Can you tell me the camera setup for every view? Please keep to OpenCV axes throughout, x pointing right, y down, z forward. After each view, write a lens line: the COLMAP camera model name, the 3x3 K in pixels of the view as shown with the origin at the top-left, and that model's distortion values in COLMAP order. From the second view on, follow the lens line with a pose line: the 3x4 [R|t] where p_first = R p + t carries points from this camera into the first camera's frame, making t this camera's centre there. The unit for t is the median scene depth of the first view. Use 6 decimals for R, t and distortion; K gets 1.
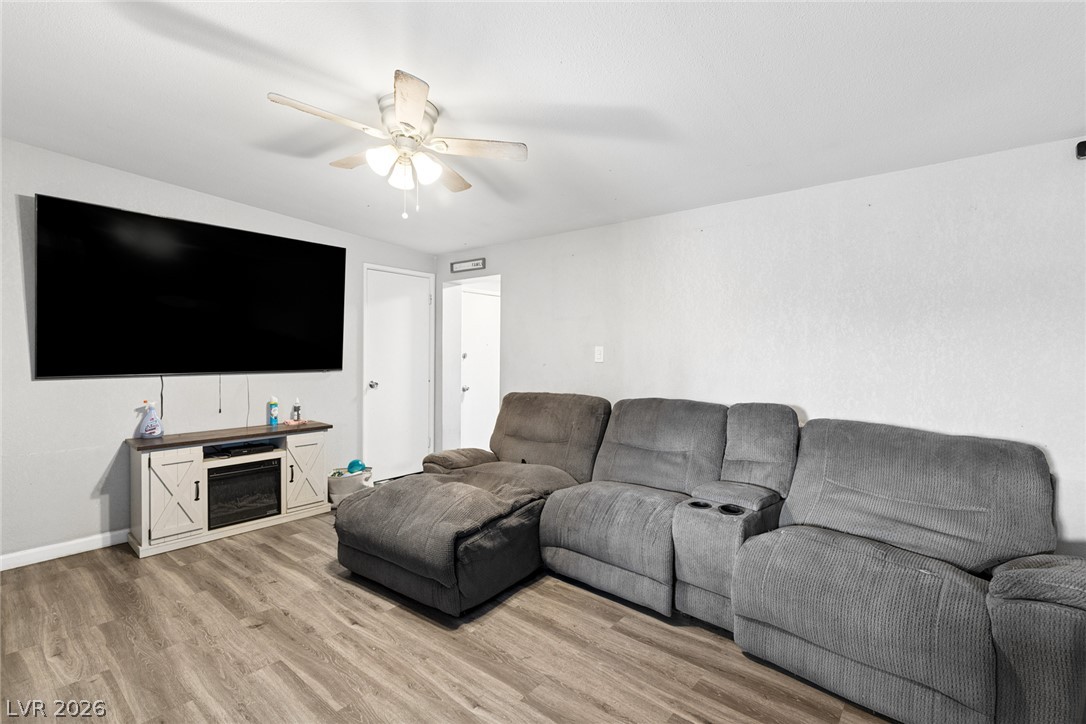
lens RADIAL K [[493.6, 0, 549.5], [0, 493.6, 355.3], [0, 0, 1]] dist [0.009581, -0.005291]
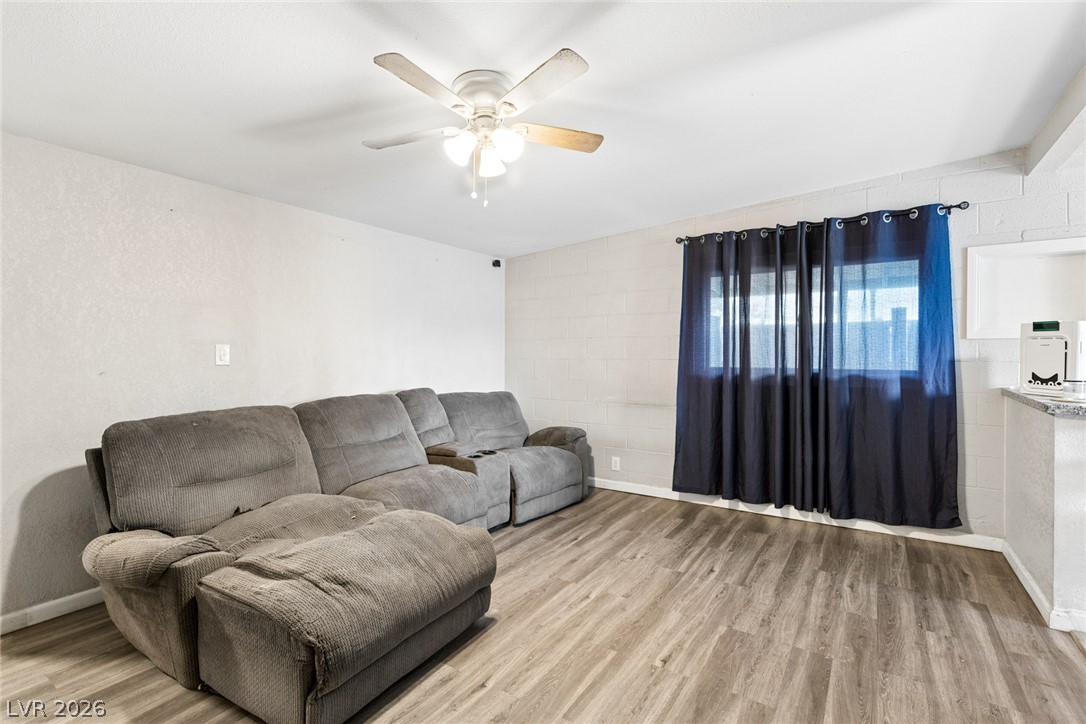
lens RADIAL K [[502.4, 0, 542.0], [0, 502.4, 356.9], [0, 0, 1]] dist [0.002498, 0.000126]
pose [[-0.100432, -0.015547, 0.994822, -1.279218], [0.006828, 0.999844, 0.016315, -0.015646], [-0.994920, 0.008431, -0.100310, 1.027850]]
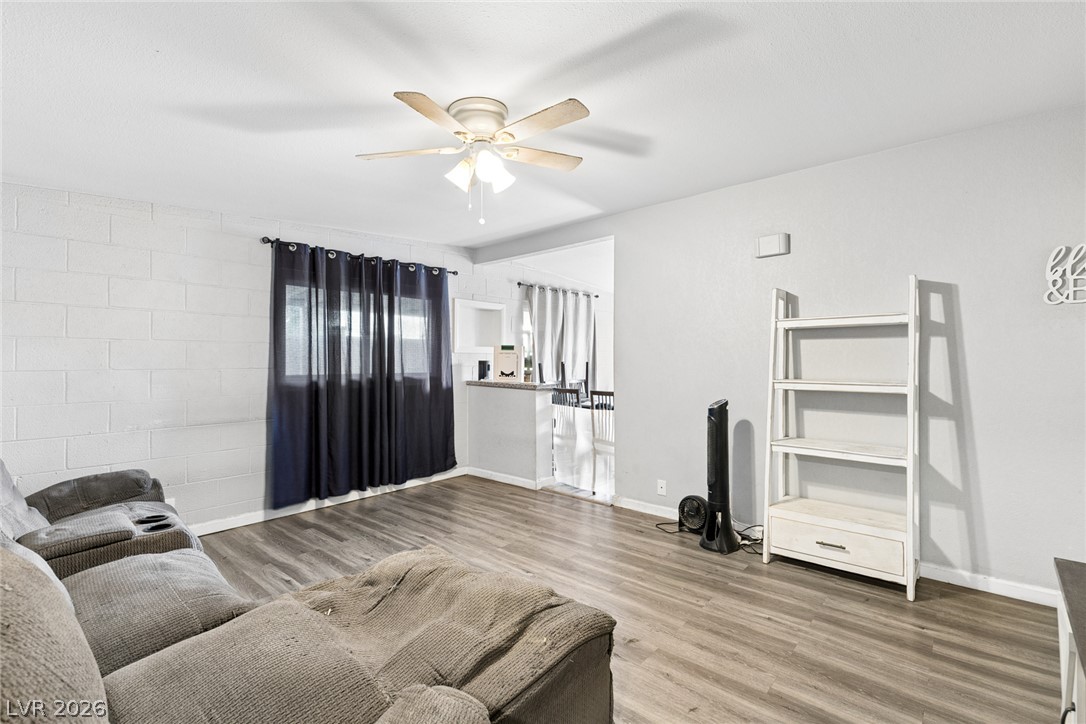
lens RADIAL K [[493.6, 0, 545.8], [0, 493.6, 361.4], [0, 0, 1]] dist [0.009581, -0.005291]
pose [[-0.999552, -0.006328, 0.029249, -0.460631], [-0.006107, 0.999952, 0.007623, -0.014197], [-0.029295, 0.007441, -0.999543, 2.045554]]
